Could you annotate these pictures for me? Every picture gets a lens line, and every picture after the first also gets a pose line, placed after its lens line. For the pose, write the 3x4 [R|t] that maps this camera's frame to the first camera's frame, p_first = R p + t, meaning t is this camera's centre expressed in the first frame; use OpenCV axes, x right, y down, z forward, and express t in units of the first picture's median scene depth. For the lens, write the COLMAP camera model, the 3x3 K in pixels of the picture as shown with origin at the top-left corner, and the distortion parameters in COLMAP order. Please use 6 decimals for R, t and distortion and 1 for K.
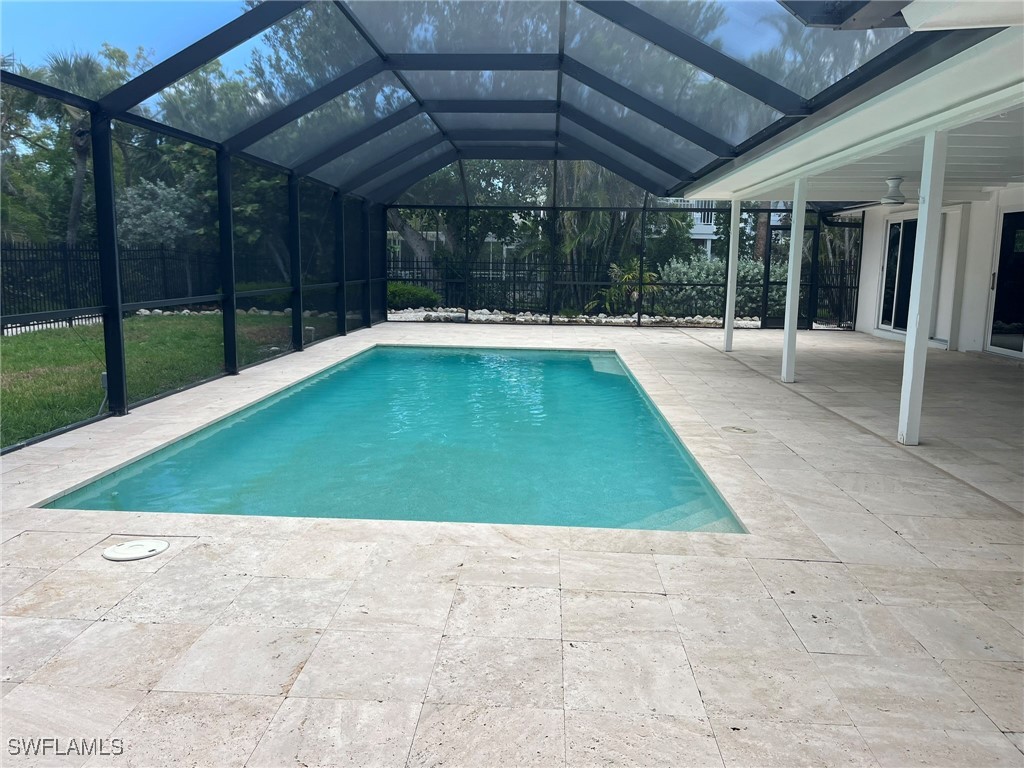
lens RADIAL K [[769.2, 0, 511.9], [0, 769.2, 380.9], [0, 0, 1]] dist [0.057881, -0.072487]
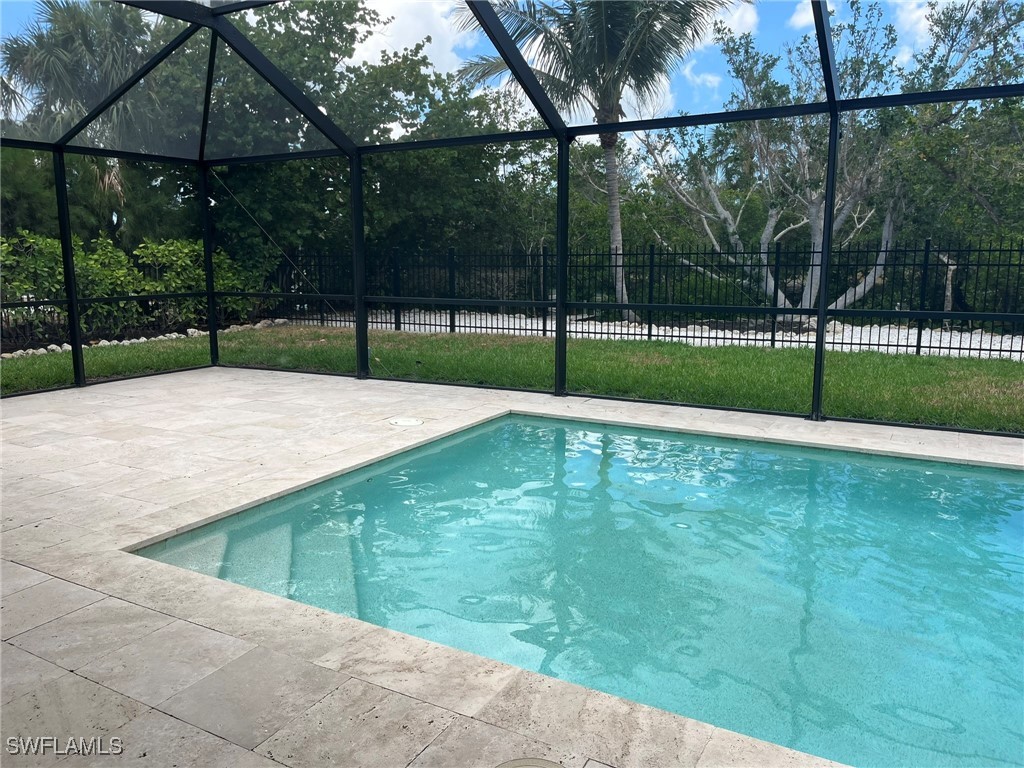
lens RADIAL K [[769.2, 0, 512.5], [0, 769.2, 383.2], [0, 0, 1]] dist [0.057881, -0.072487]
pose [[-0.445147, 0.134844, -0.885246, 0.887063], [-0.139283, 0.966138, 0.217204, -0.269125], [0.884559, 0.219988, -0.411292, 1.726675]]
